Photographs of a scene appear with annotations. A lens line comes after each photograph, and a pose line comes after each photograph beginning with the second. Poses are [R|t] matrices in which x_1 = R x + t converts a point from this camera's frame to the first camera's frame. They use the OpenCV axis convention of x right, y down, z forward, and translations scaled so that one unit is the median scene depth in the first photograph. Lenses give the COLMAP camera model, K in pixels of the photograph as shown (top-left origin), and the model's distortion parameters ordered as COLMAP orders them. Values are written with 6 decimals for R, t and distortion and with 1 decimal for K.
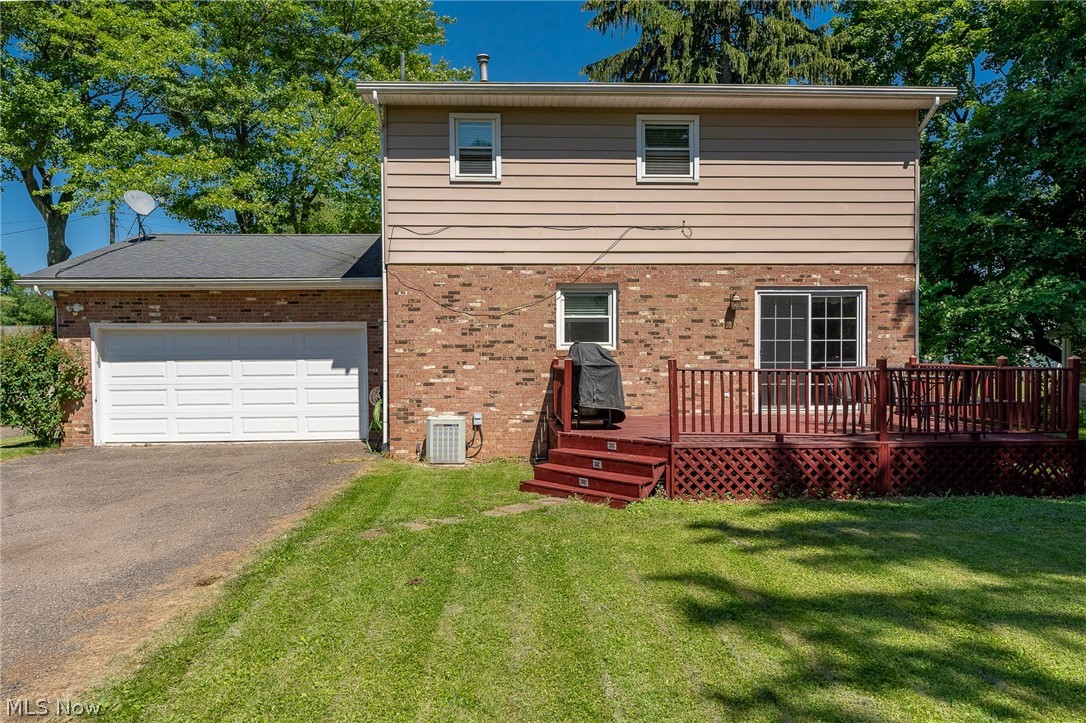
lens RADIAL K [[737.0, 0, 541.4], [0, 737.0, 382.9], [0, 0, 1]] dist [0.001987, 0.001018]
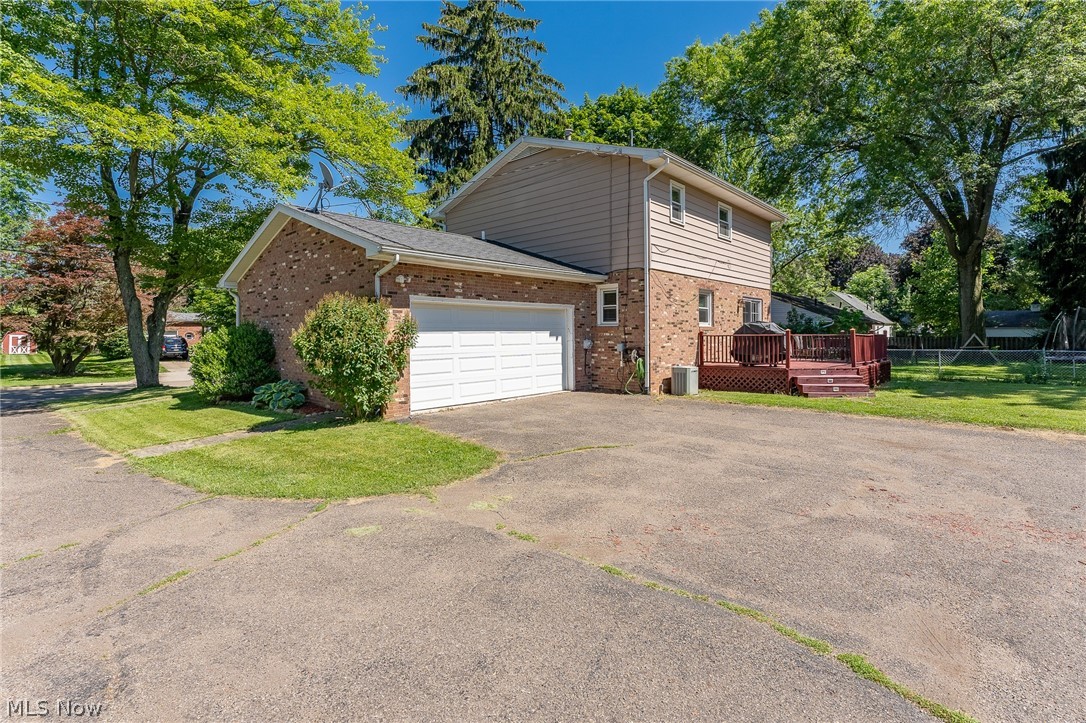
lens RADIAL K [[511.9, 0, 542.5], [0, 511.9, 342.4], [0, 0, 1]] dist [-0.010152, -0.000398]
pose [[0.705127, -0.009790, 0.709013, -1.089853], [0.028686, 0.999480, -0.014729, 0.000435], [-0.708500, 0.030725, 0.705041, 0.406768]]
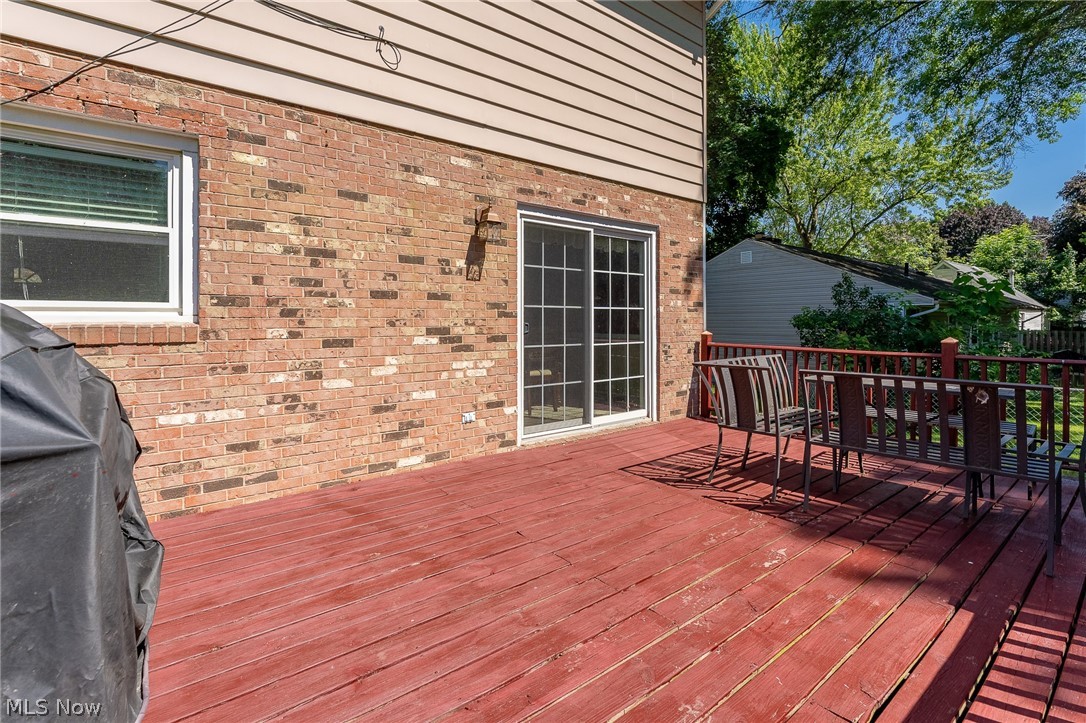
lens RADIAL K [[511.9, 0, 544.5], [0, 511.9, 322.9], [0, 0, 1]] dist [-0.010152, -0.000398]
pose [[0.808130, 0.000401, 0.589005, 0.093695], [0.017355, 0.999549, -0.024492, -0.036538], [-0.588749, 0.030015, 0.807758, 0.701802]]
